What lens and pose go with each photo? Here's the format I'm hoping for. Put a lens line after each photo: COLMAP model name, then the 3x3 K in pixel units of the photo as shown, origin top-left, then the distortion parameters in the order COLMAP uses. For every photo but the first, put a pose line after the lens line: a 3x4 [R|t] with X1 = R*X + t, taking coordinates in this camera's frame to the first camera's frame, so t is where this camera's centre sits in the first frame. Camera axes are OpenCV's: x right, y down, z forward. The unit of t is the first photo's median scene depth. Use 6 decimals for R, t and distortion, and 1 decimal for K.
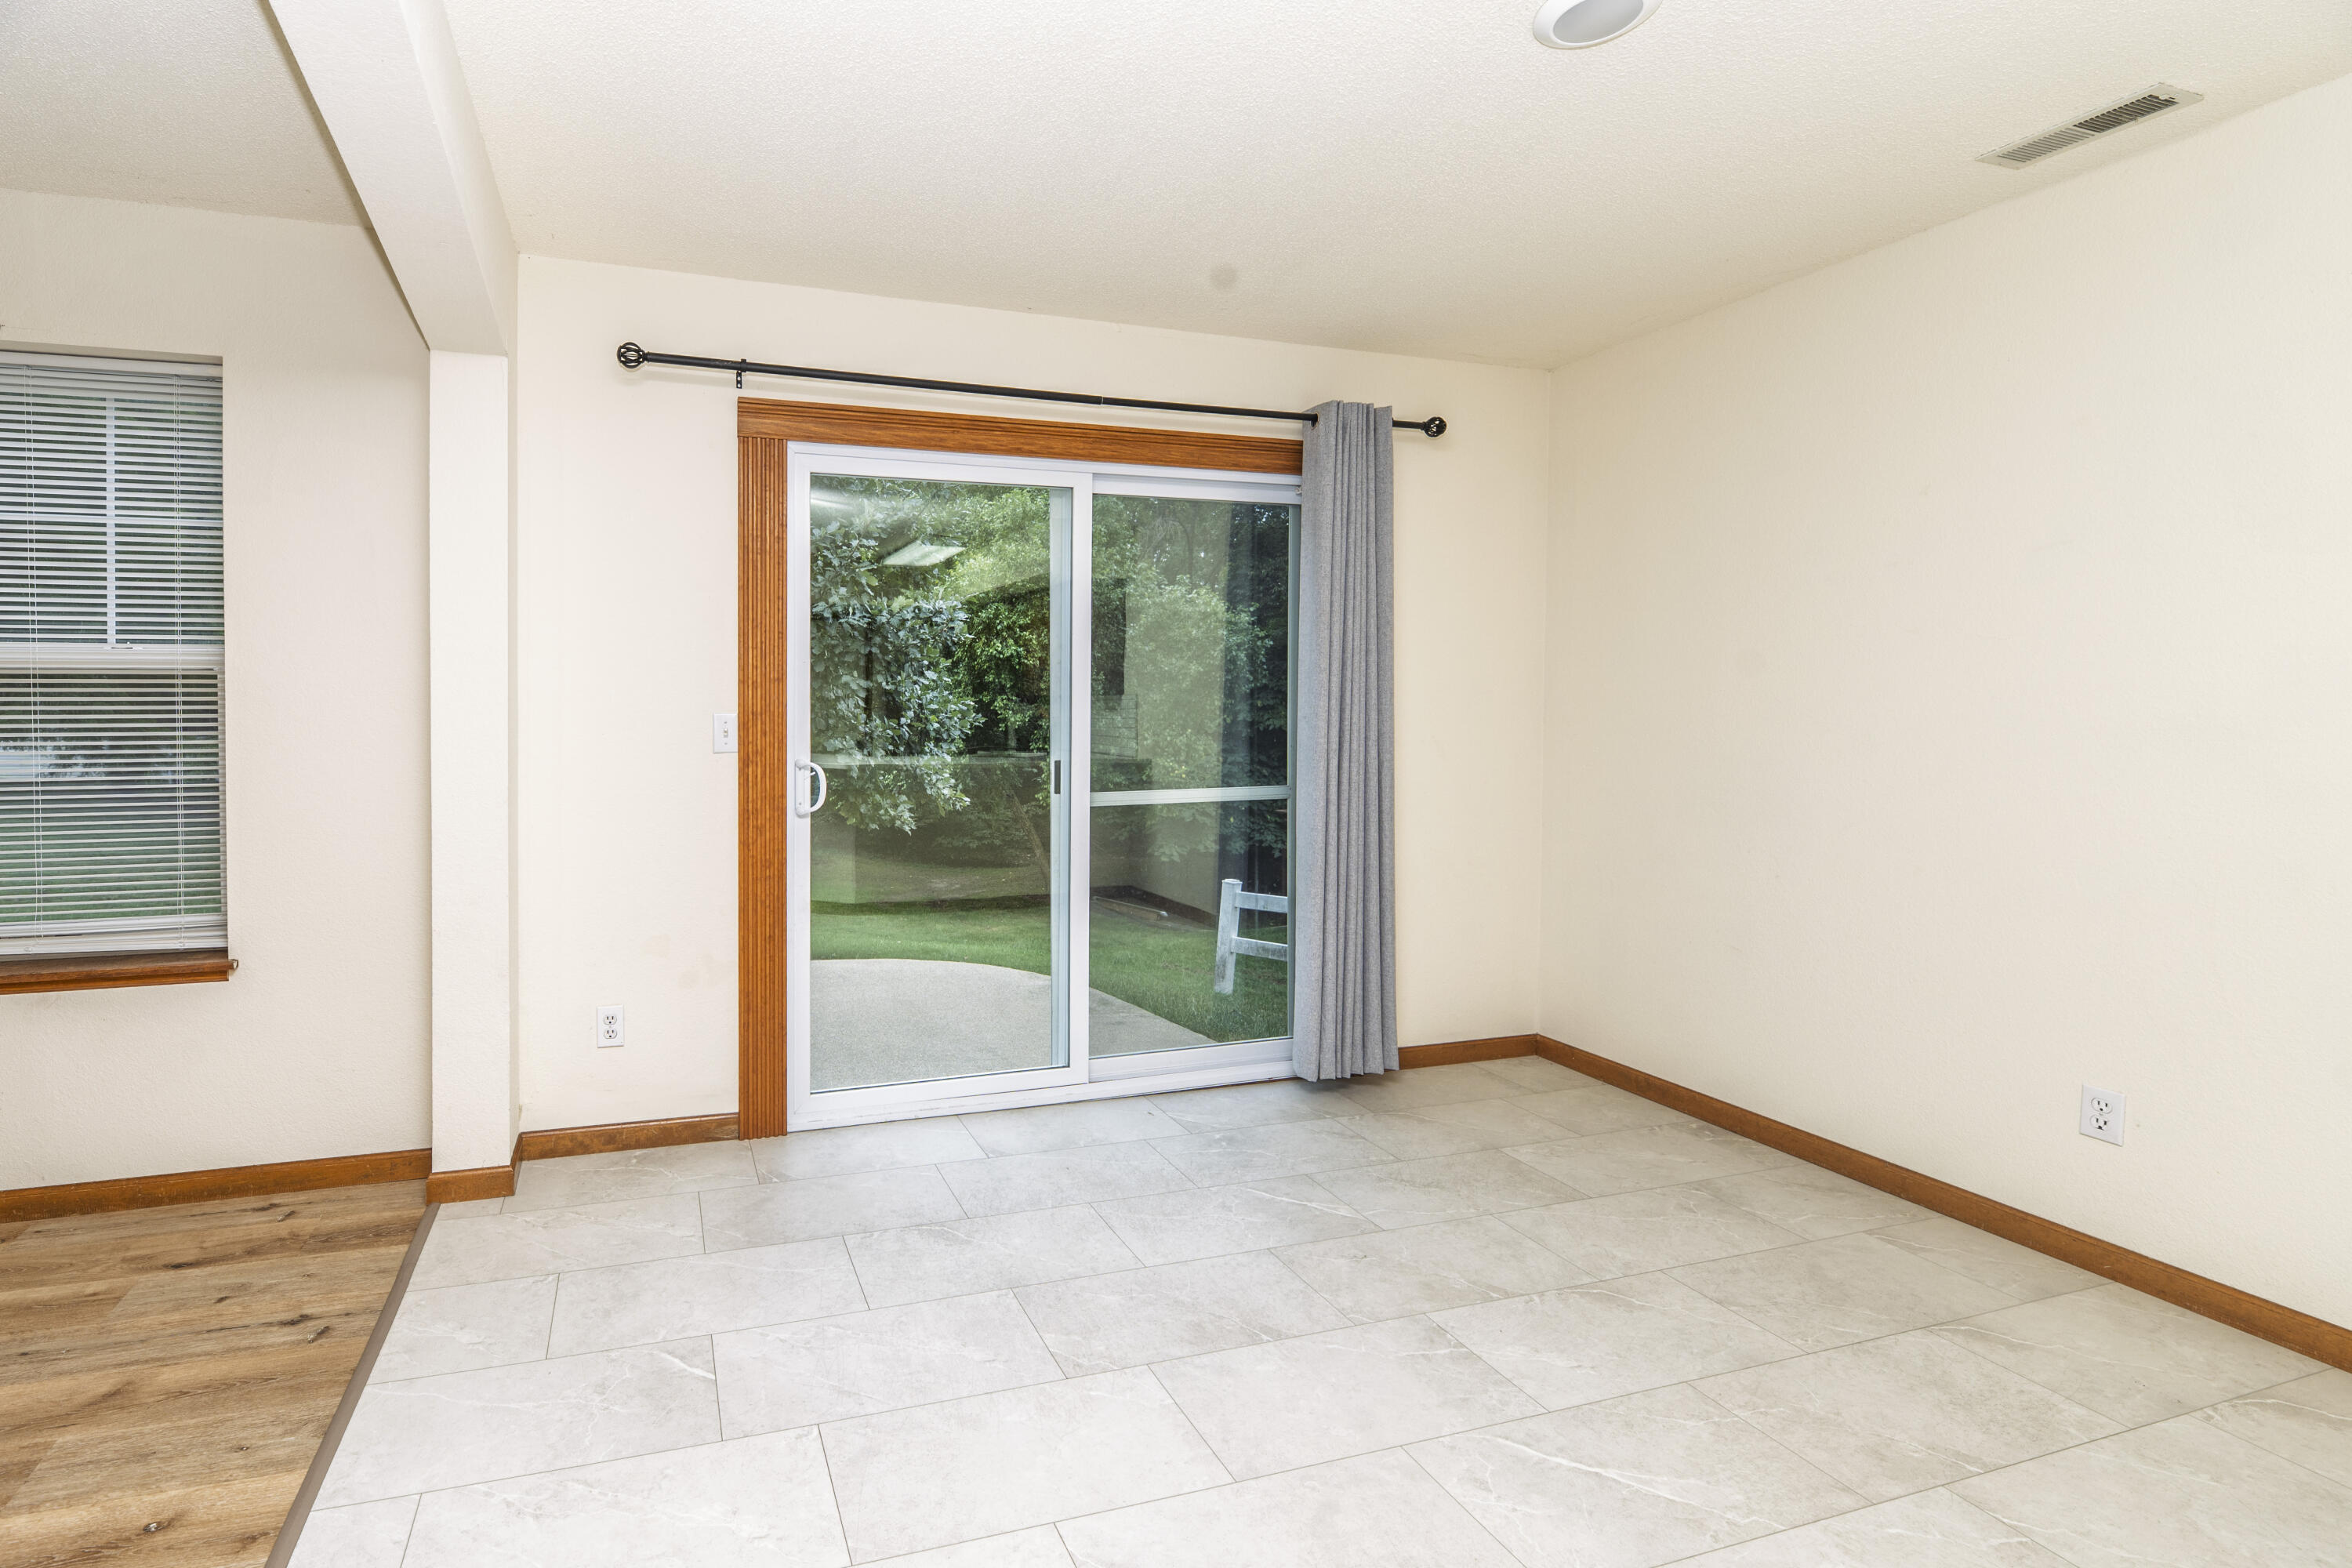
lens RADIAL K [[1015.0, 0, 941.2], [0, 1015.0, 724.2], [0, 0, 1]] dist [-0.003774, -0.000472]
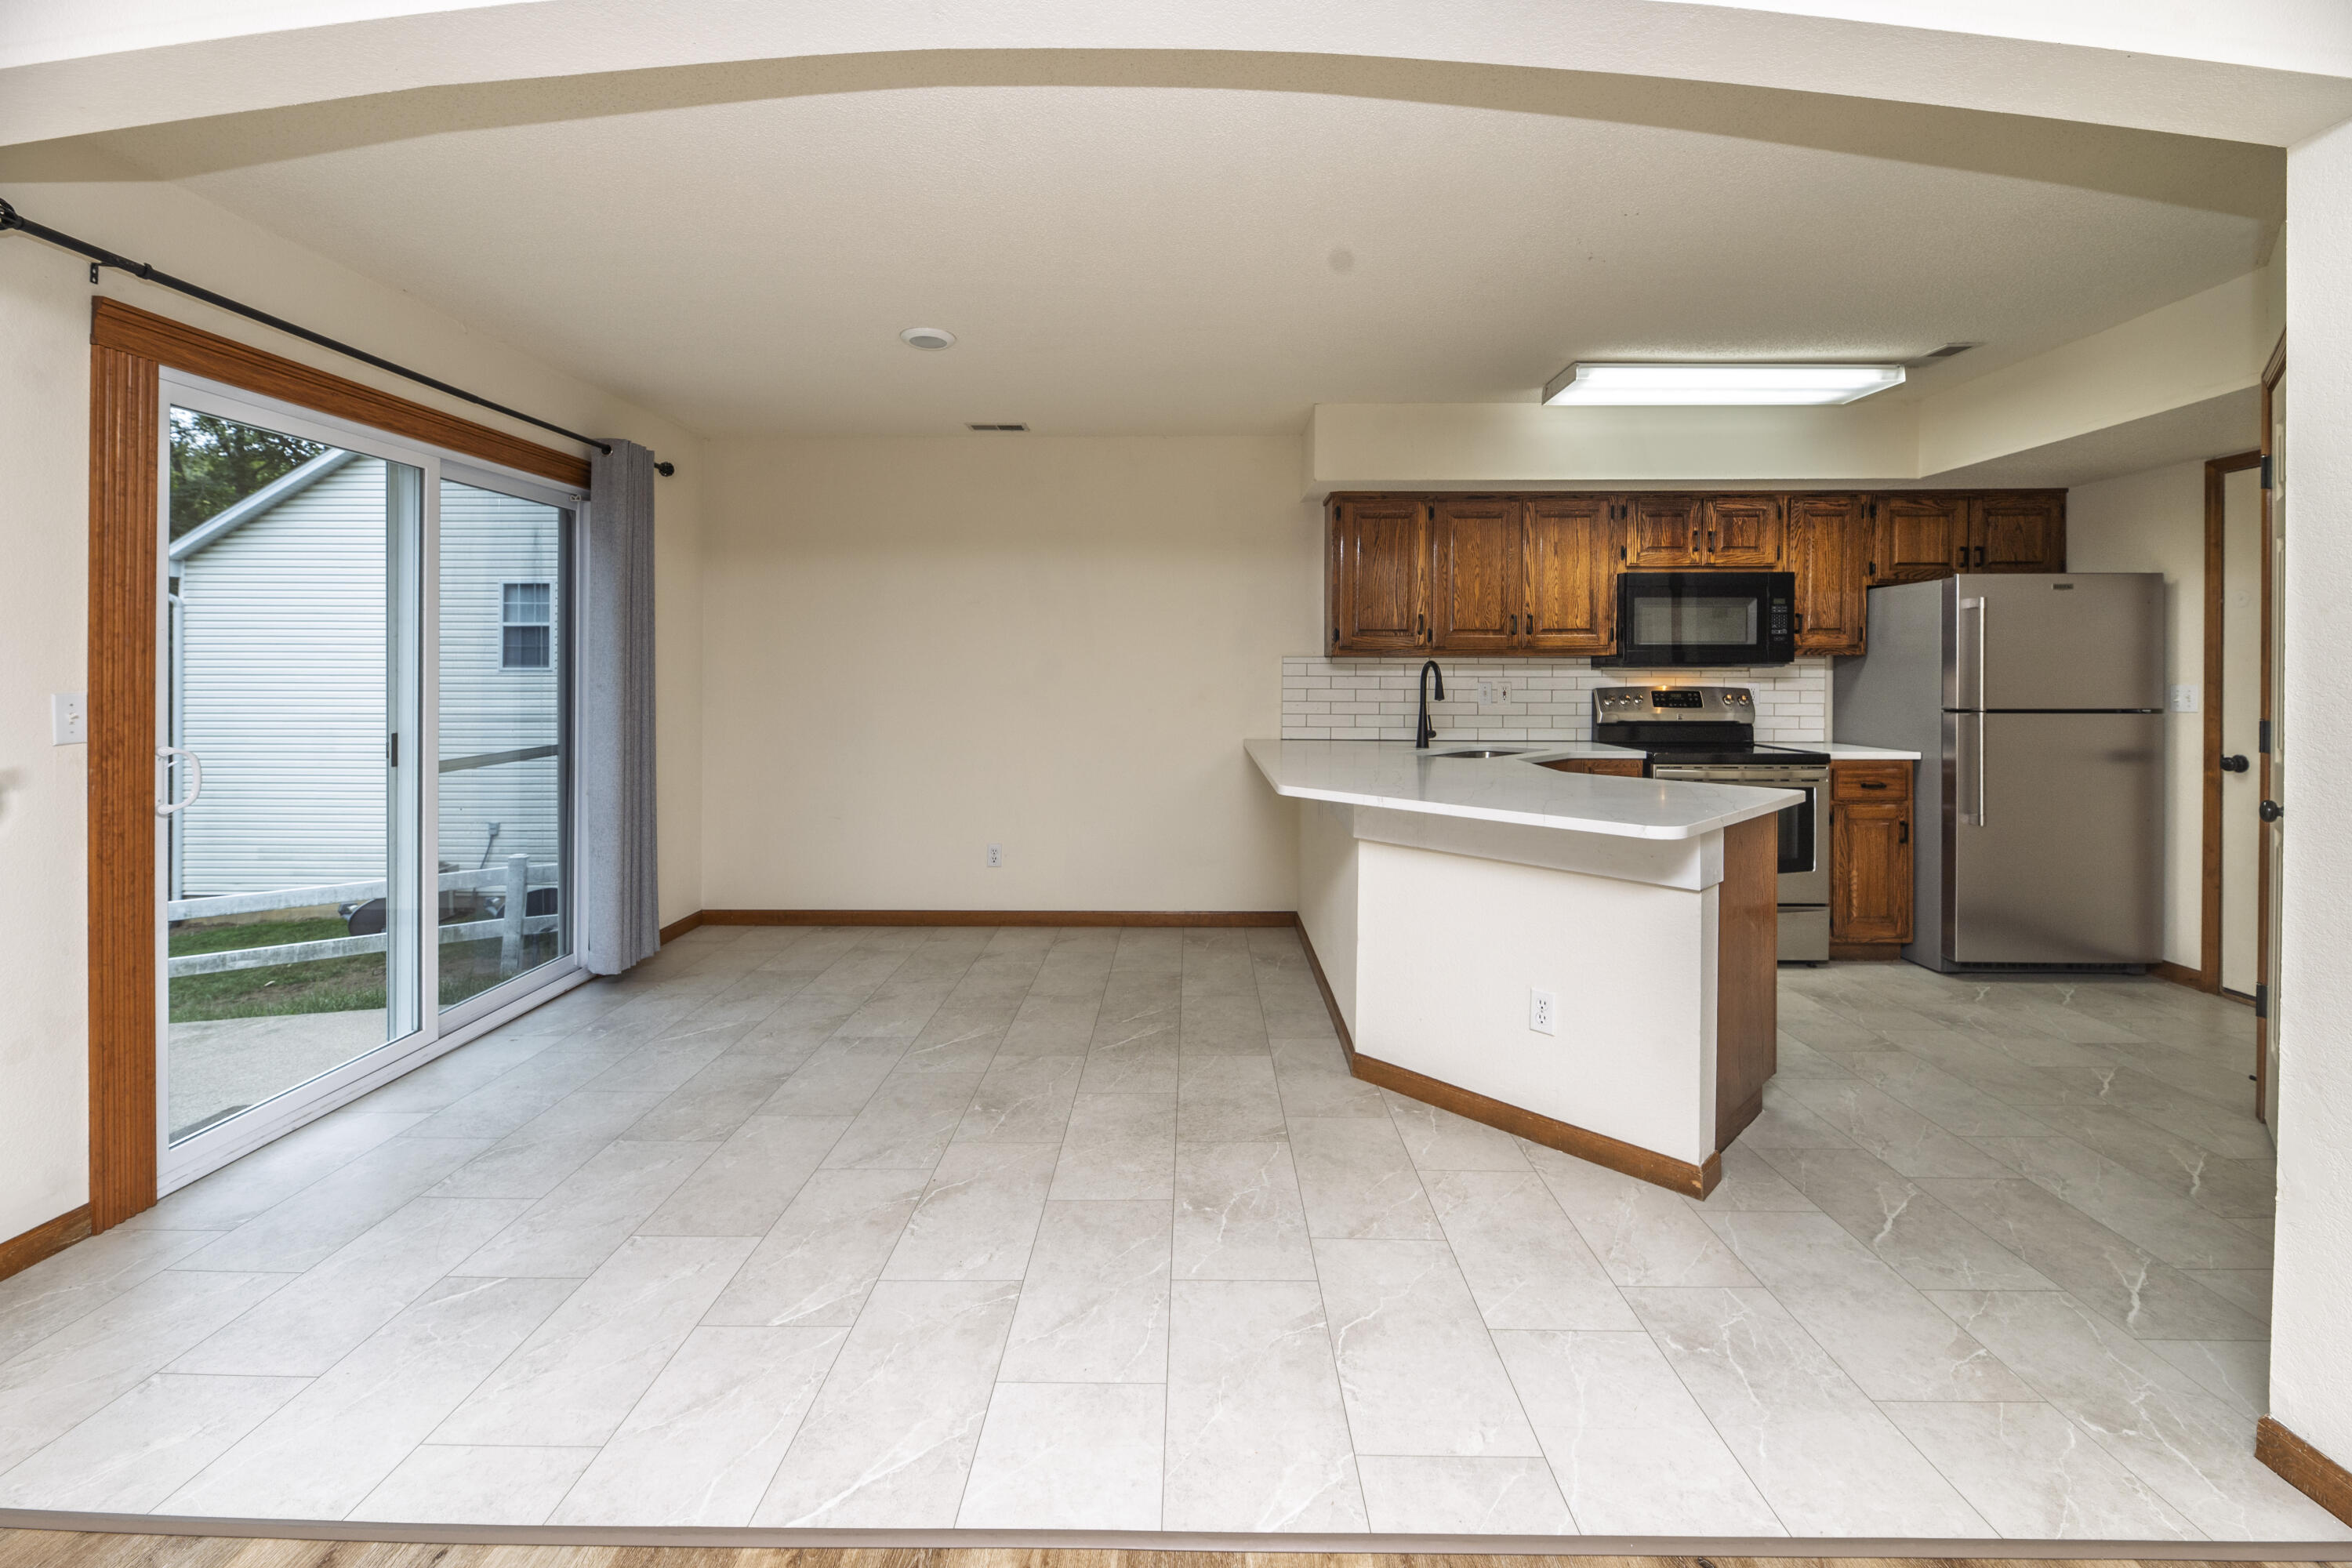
lens RADIAL K [[1015.8, 0, 1185.7], [0, 1015.8, 669.8], [0, 0, 1]] dist [-0.013229, 0.000034]
pose [[0.270547, -0.001835, 0.962705, -0.653376], [0.015526, 0.999876, -0.002457, -0.012234], [-0.962582, 0.015612, 0.270542, -0.026742]]
